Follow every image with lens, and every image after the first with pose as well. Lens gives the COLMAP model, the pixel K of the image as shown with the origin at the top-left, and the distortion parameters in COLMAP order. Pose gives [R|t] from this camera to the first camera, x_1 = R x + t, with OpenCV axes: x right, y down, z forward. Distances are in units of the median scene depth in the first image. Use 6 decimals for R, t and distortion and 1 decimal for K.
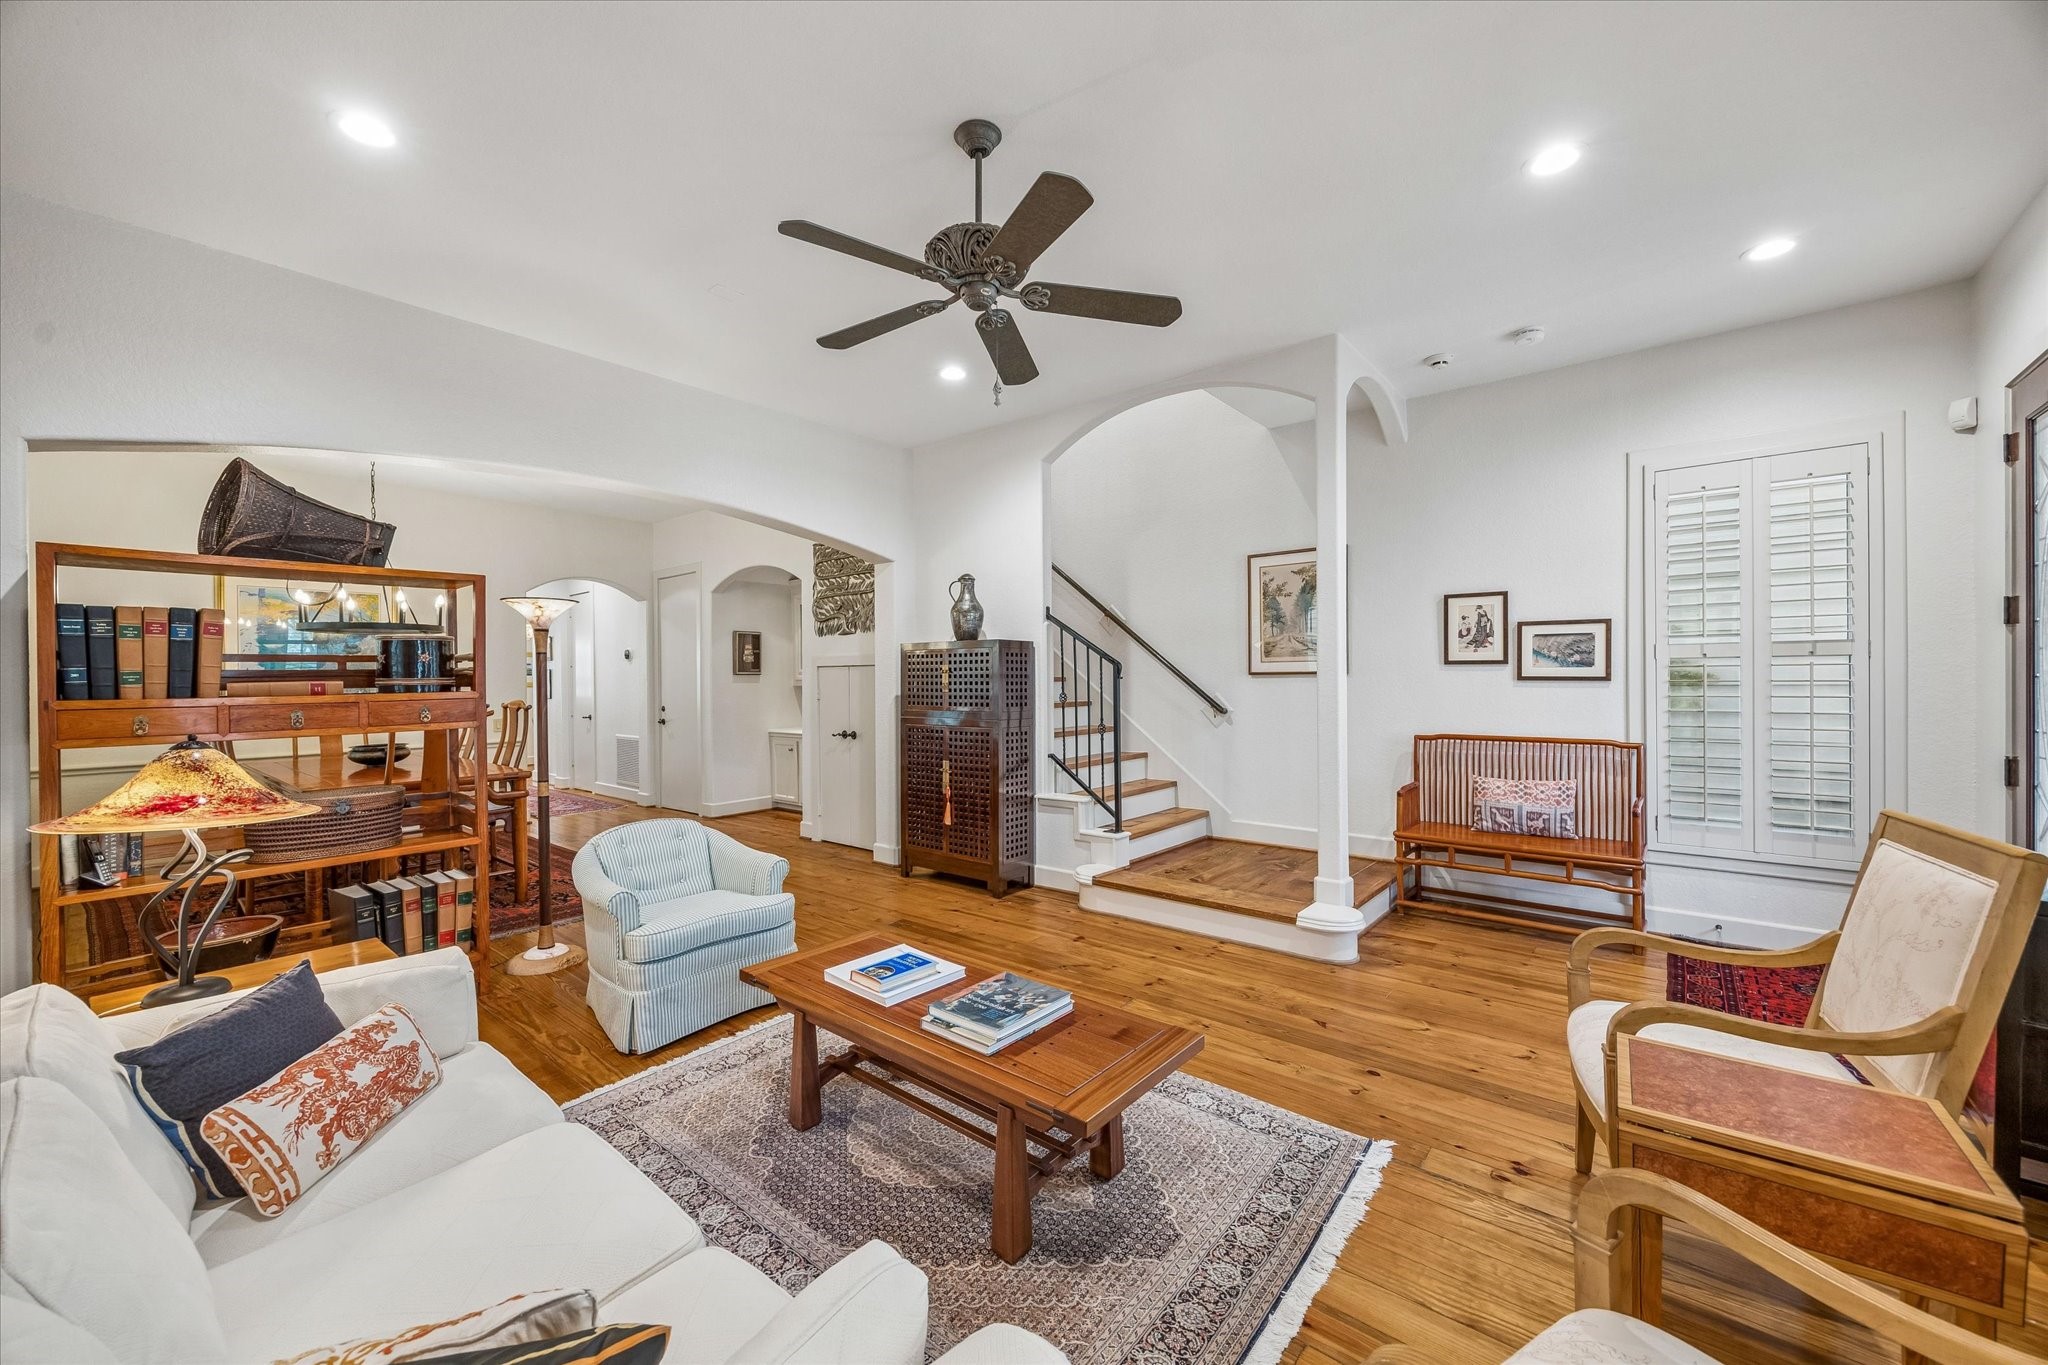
lens RADIAL K [[803.4, 0, 1017.9], [0, 803.4, 677.8], [0, 0, 1]] dist [-0.001554, 0.000091]
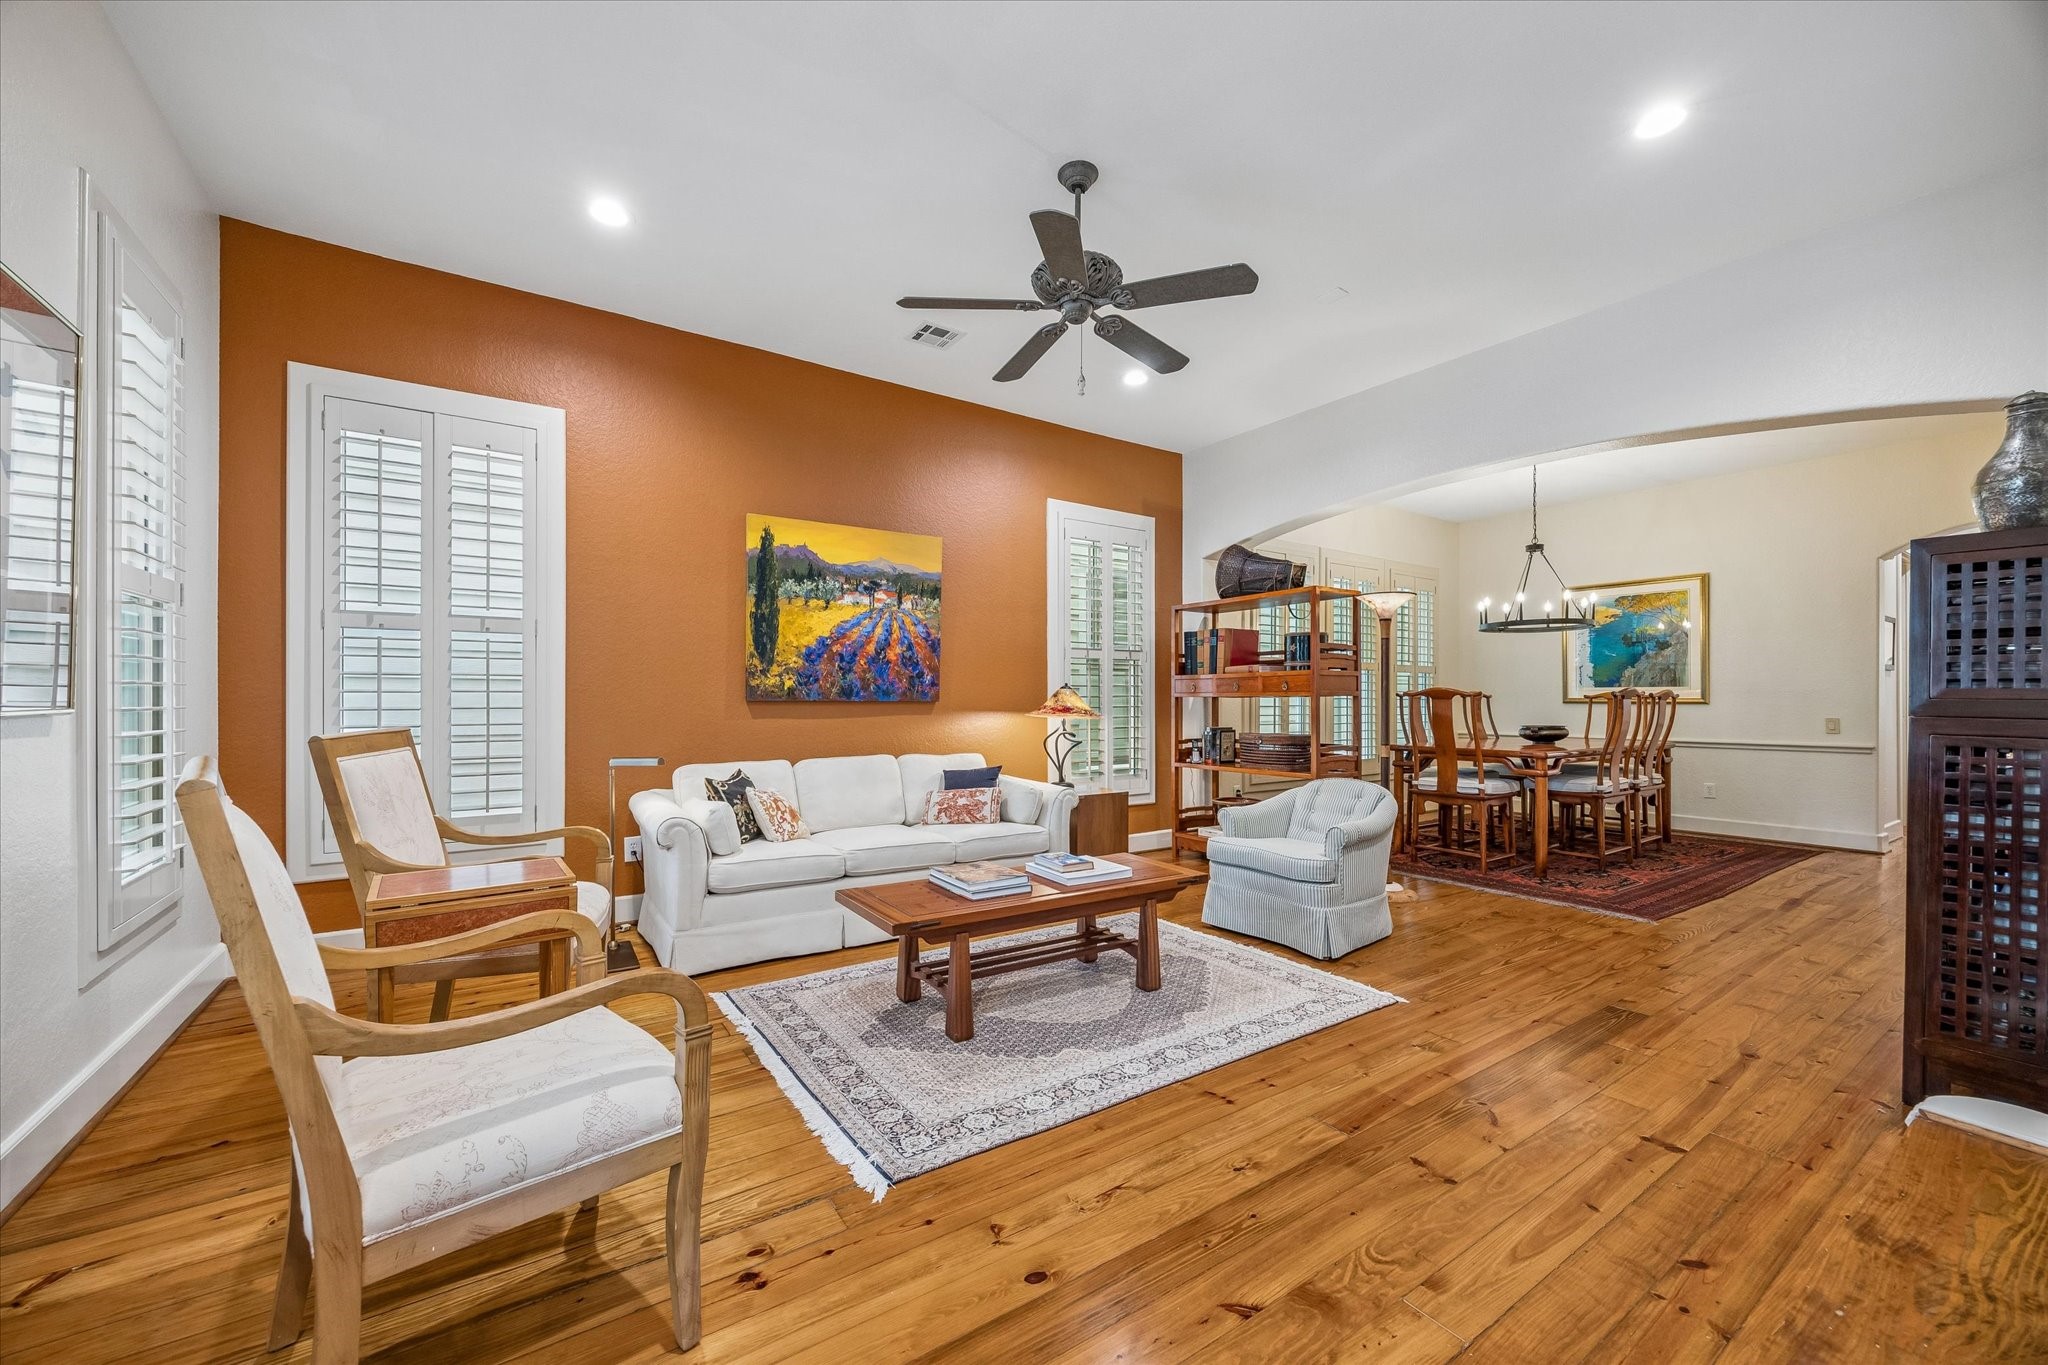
lens RADIAL K [[783.7, 0, 1022.9], [0, 783.7, 696.9], [0, 0, 1]] dist [0.000809, -0.000101]
pose [[-0.289260, 0.003432, -0.957244, 0.714588], [-0.001740, 0.999990, 0.004111, 0.053553], [0.957249, 0.002855, -0.289251, 0.838424]]
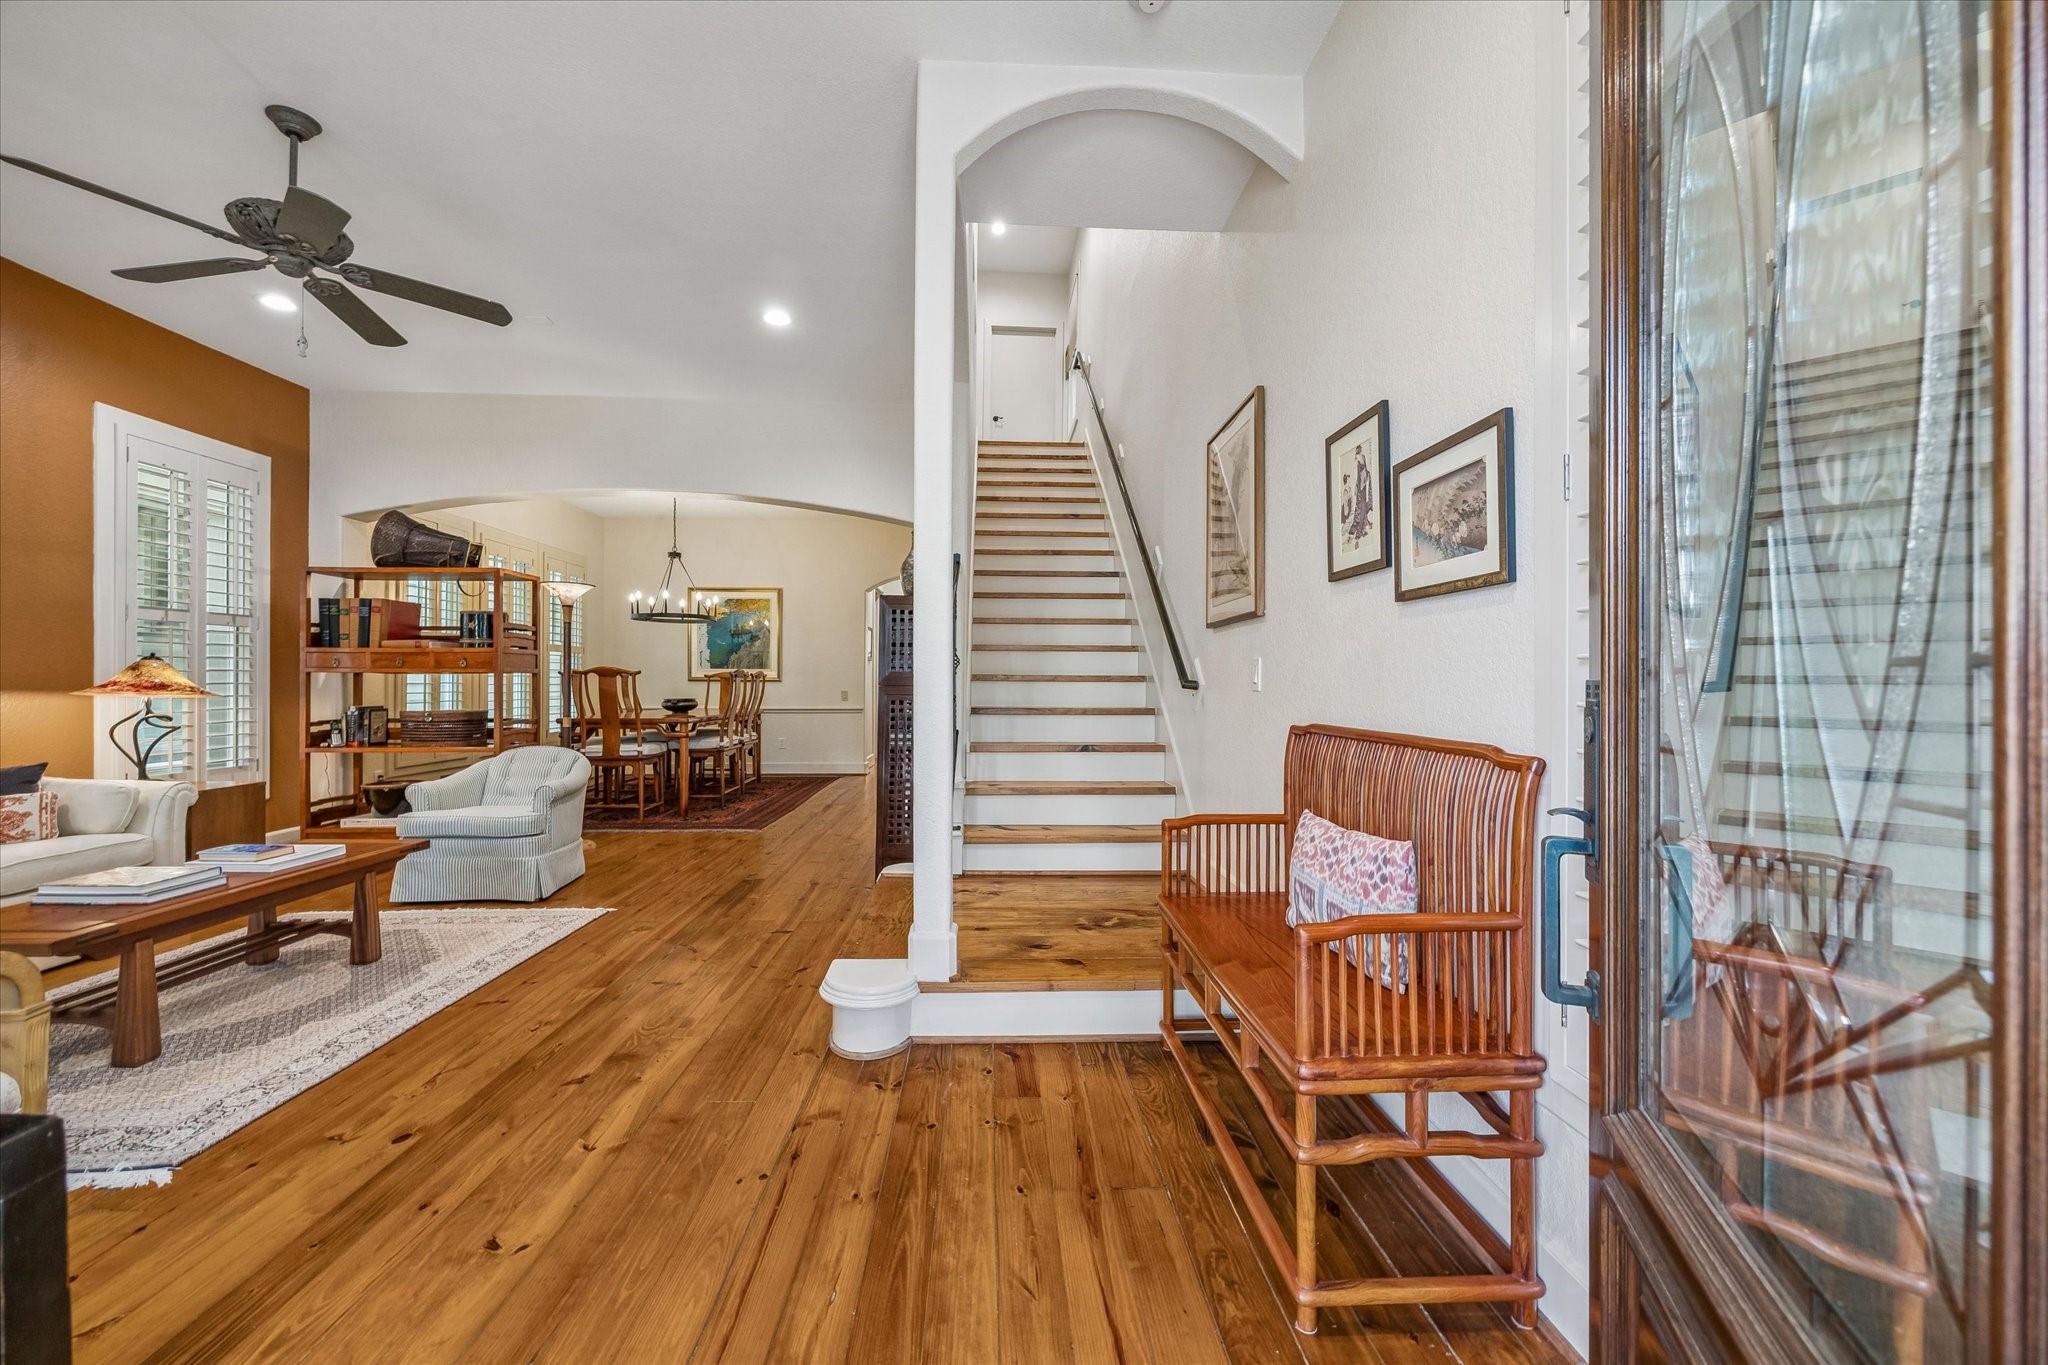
lens RADIAL K [[803.4, 0, 1029.0], [0, 803.4, 683.7], [0, 0, 1]] dist [-0.001554, 0.000091]
pose [[0.673946, 0.012027, -0.738683, 0.974104], [-0.011810, 0.999915, 0.005506, 0.056772], [0.738687, 0.005013, 0.674030, 0.676037]]
